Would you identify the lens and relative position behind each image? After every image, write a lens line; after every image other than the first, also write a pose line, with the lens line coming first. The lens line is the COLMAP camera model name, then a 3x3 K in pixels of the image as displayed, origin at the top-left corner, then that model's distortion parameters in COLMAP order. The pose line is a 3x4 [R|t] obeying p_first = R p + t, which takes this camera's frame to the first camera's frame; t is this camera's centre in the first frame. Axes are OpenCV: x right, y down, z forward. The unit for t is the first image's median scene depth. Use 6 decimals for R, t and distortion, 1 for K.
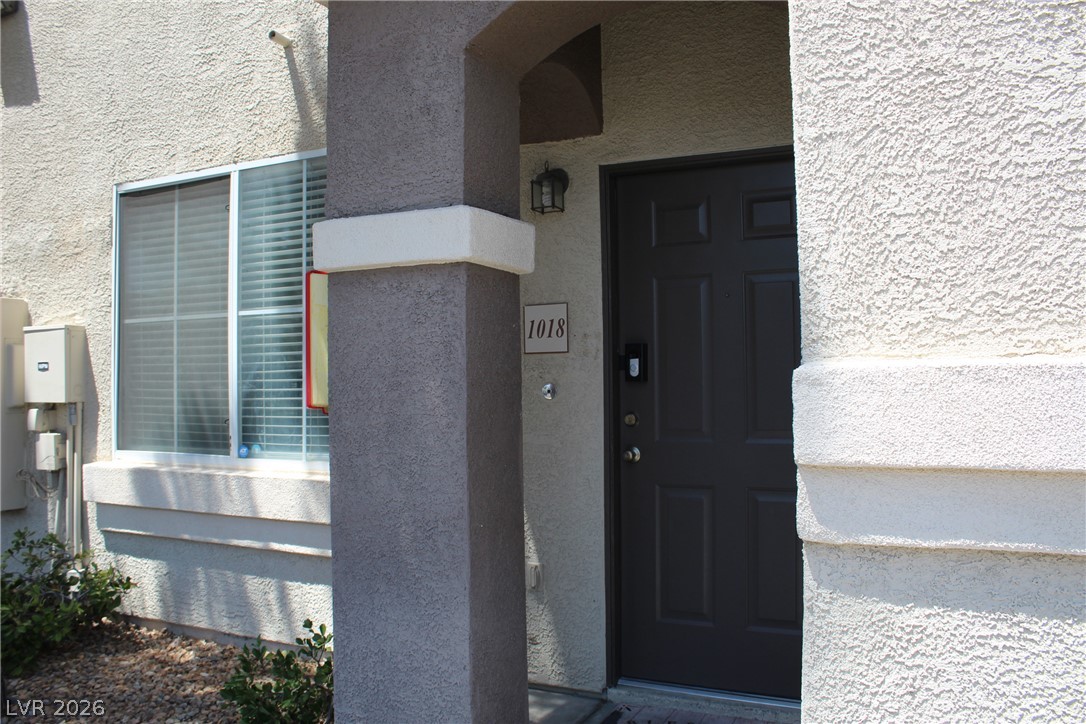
lens RADIAL K [[911.0, 0, 539.6], [0, 911.0, 367.6], [0, 0, 1]] dist [-0.166383, 0.138517]
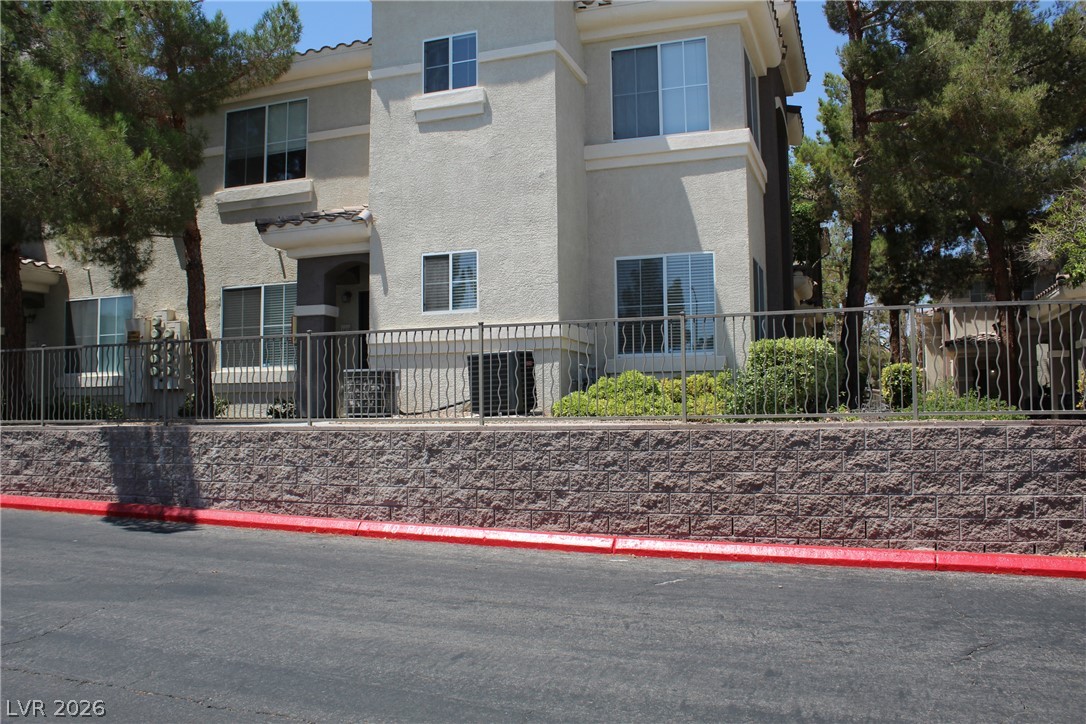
lens RADIAL K [[911.0, 0, 539.6], [0, 911.0, 367.6], [0, 0, 1]] dist [-0.166383, 0.138517]
pose [[0.993690, 0.010590, 0.111664, 0.528634], [-0.005688, 0.999009, -0.044134, 0.376190], [-0.112021, 0.043220, 0.992766, -3.934942]]
